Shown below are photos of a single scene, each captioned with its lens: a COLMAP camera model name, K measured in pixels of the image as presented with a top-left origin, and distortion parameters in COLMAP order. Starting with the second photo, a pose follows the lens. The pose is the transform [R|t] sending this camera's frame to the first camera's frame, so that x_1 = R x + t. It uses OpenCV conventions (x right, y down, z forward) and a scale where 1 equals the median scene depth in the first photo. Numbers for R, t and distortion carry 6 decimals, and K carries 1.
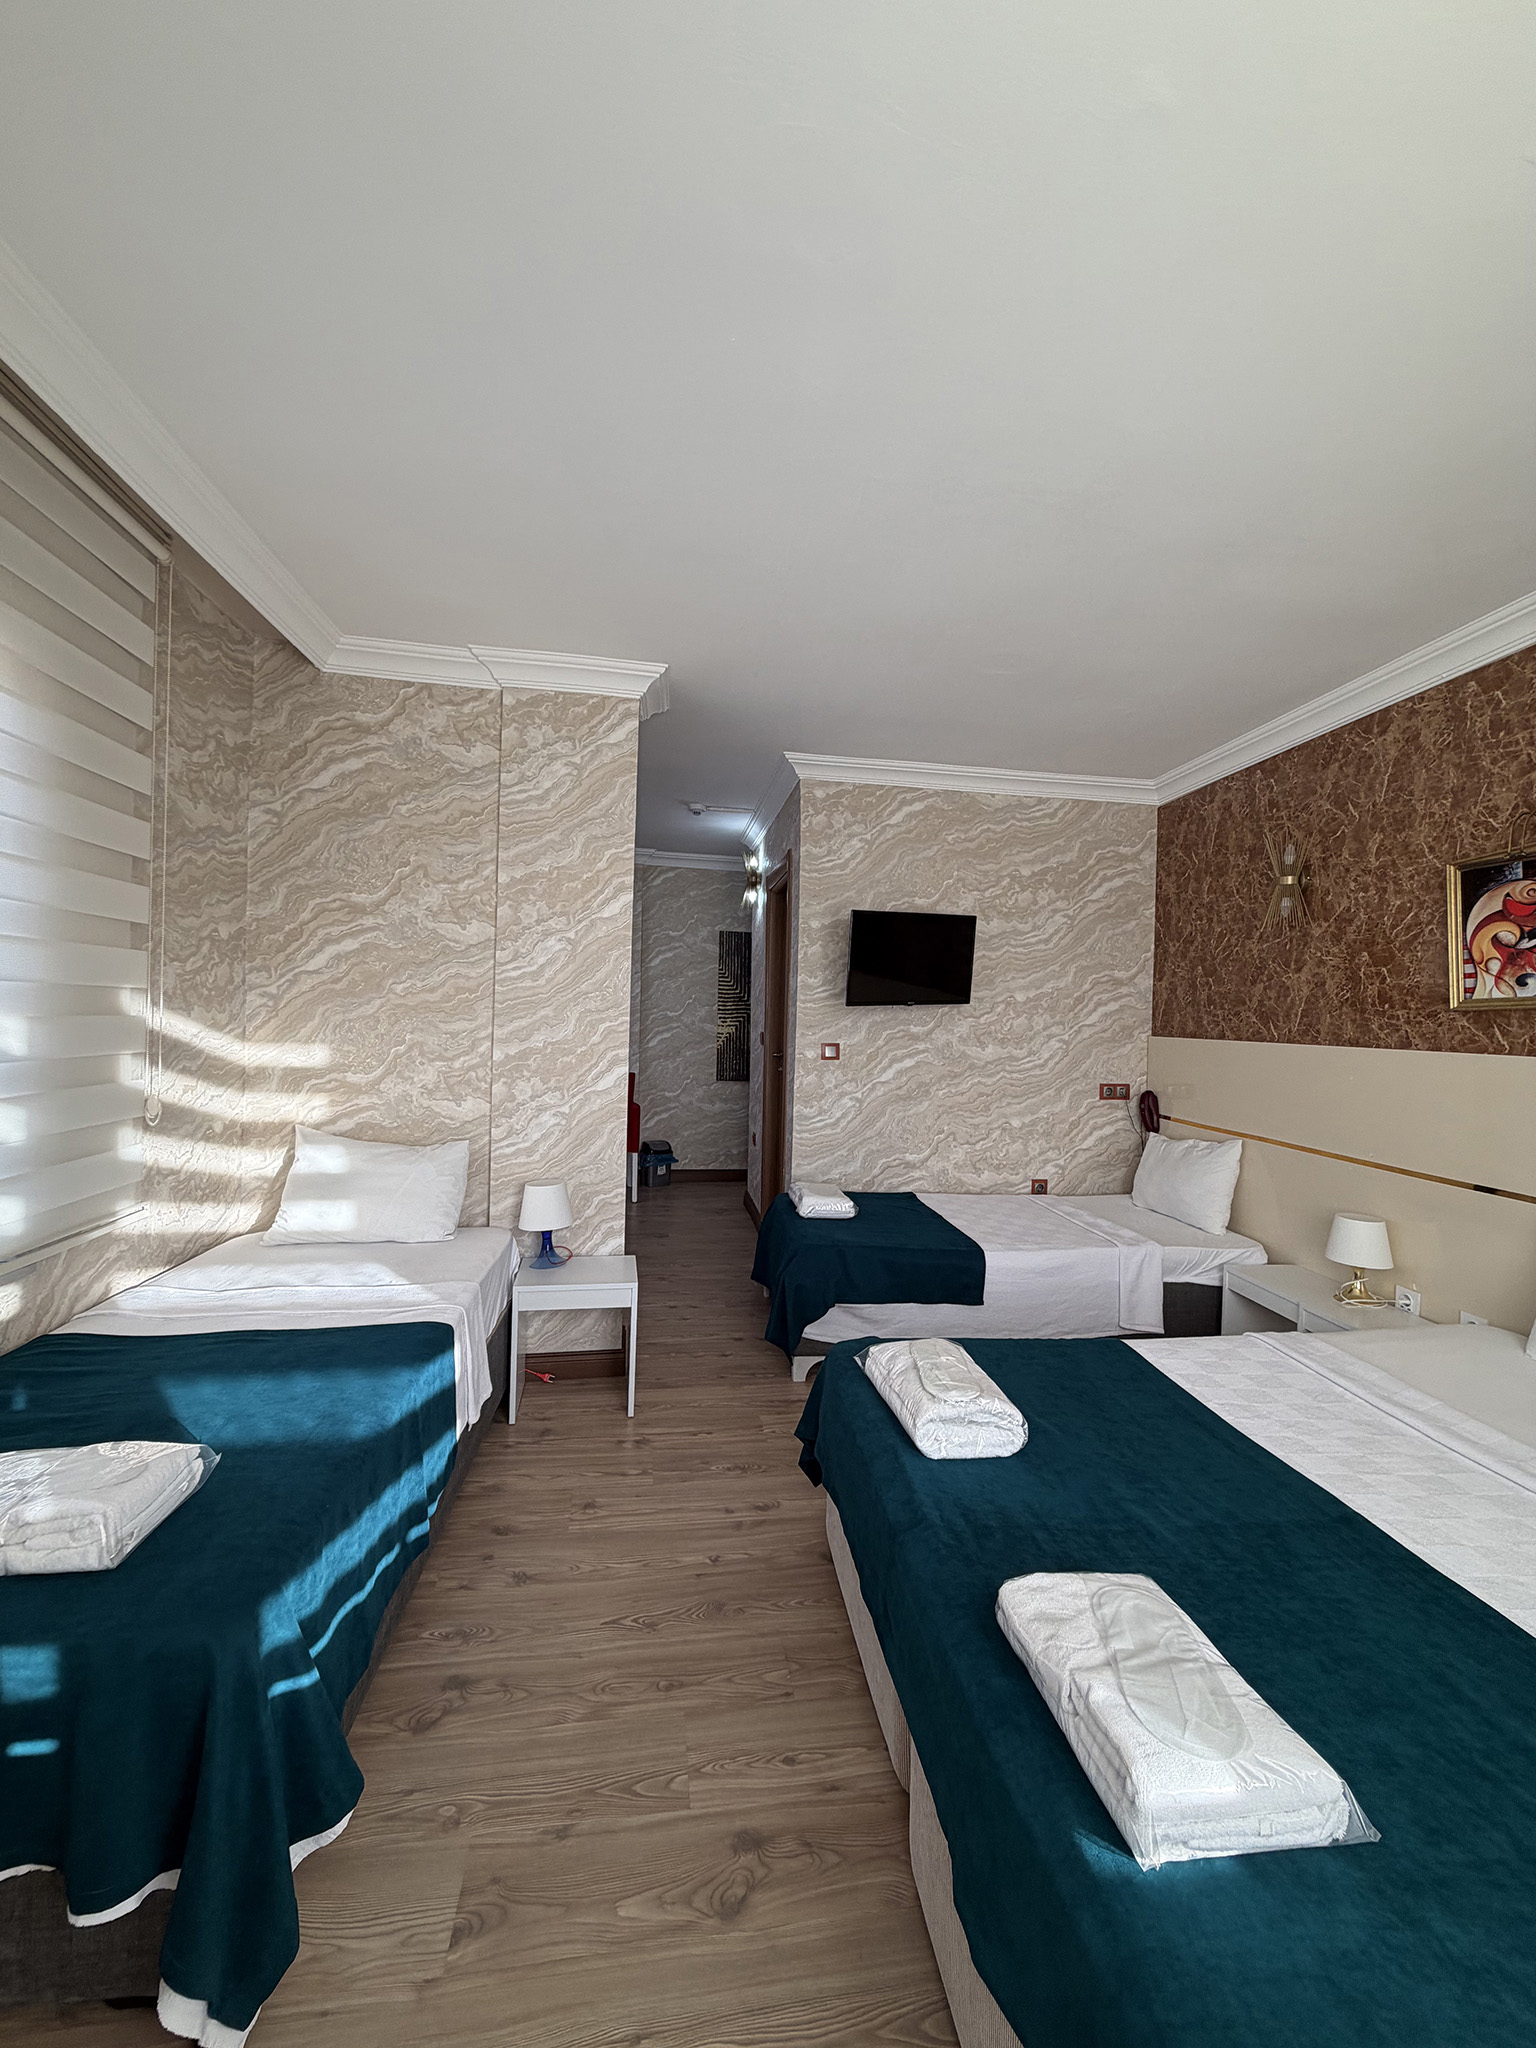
lens RADIAL K [[811.3, 0, 768.0], [0, 811.3, 1035.1], [0, 0, 1]] dist [-0.003211, 0.000442]
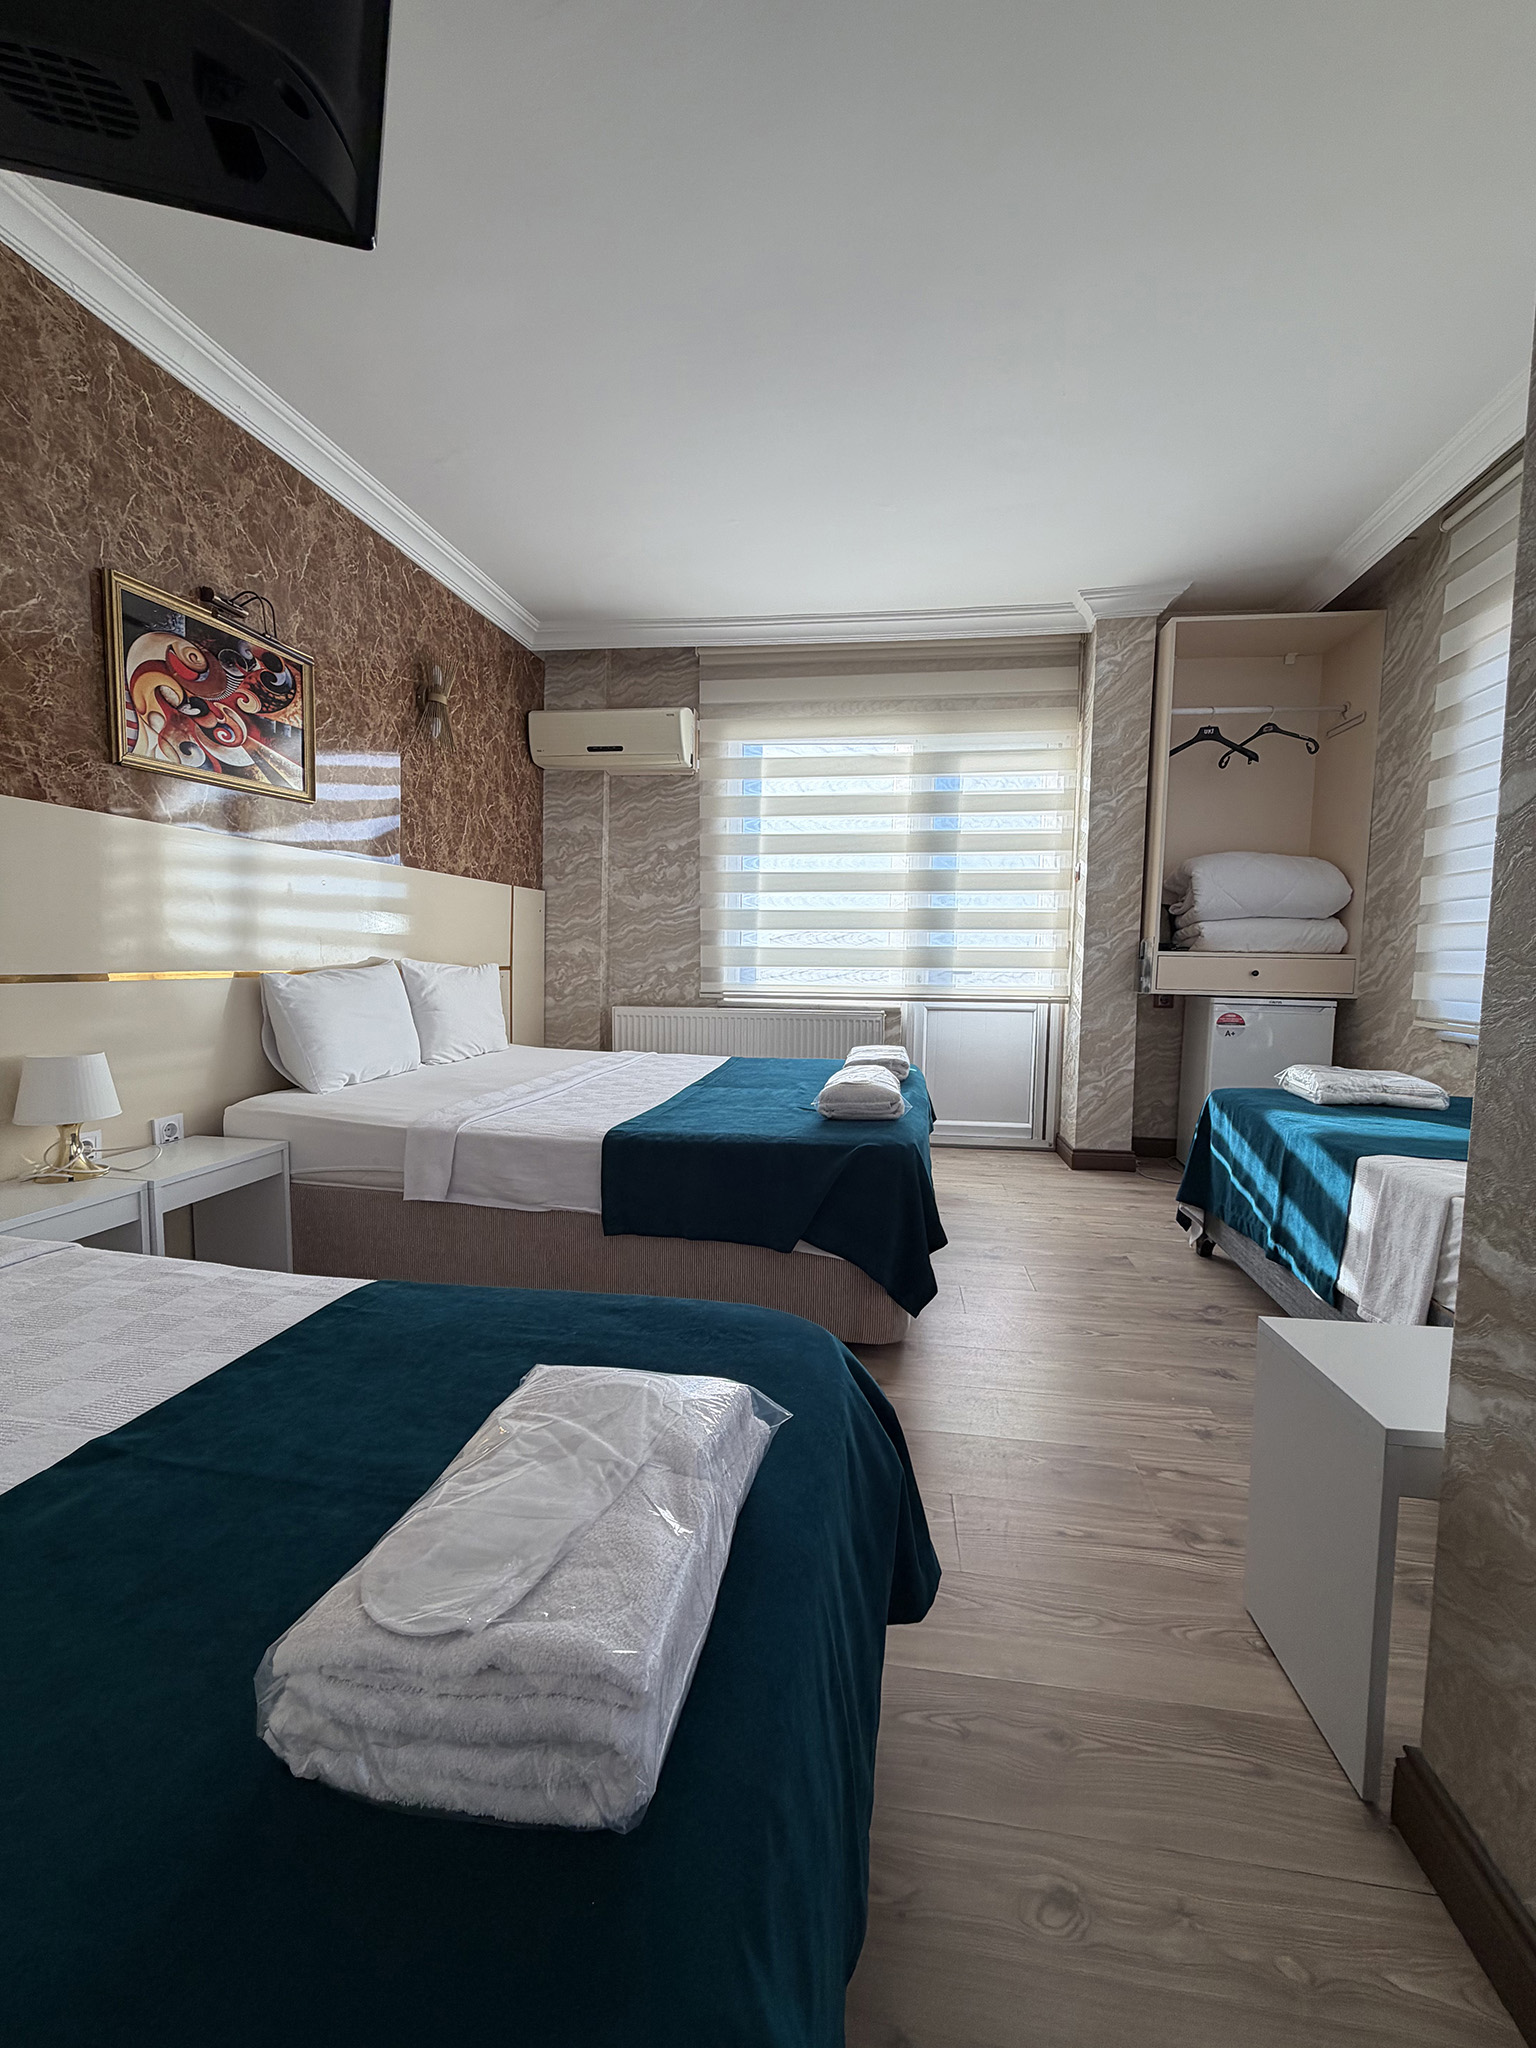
lens RADIAL K [[811.3, 0, 771.8], [0, 811.3, 1018.9], [0, 0, 1]] dist [-0.003211, 0.000442]
pose [[-0.954183, -0.067738, 0.291455, -0.026154], [-0.037857, 0.993541, 0.106974, 0.117313], [-0.296819, 0.091039, -0.950584, 1.675292]]
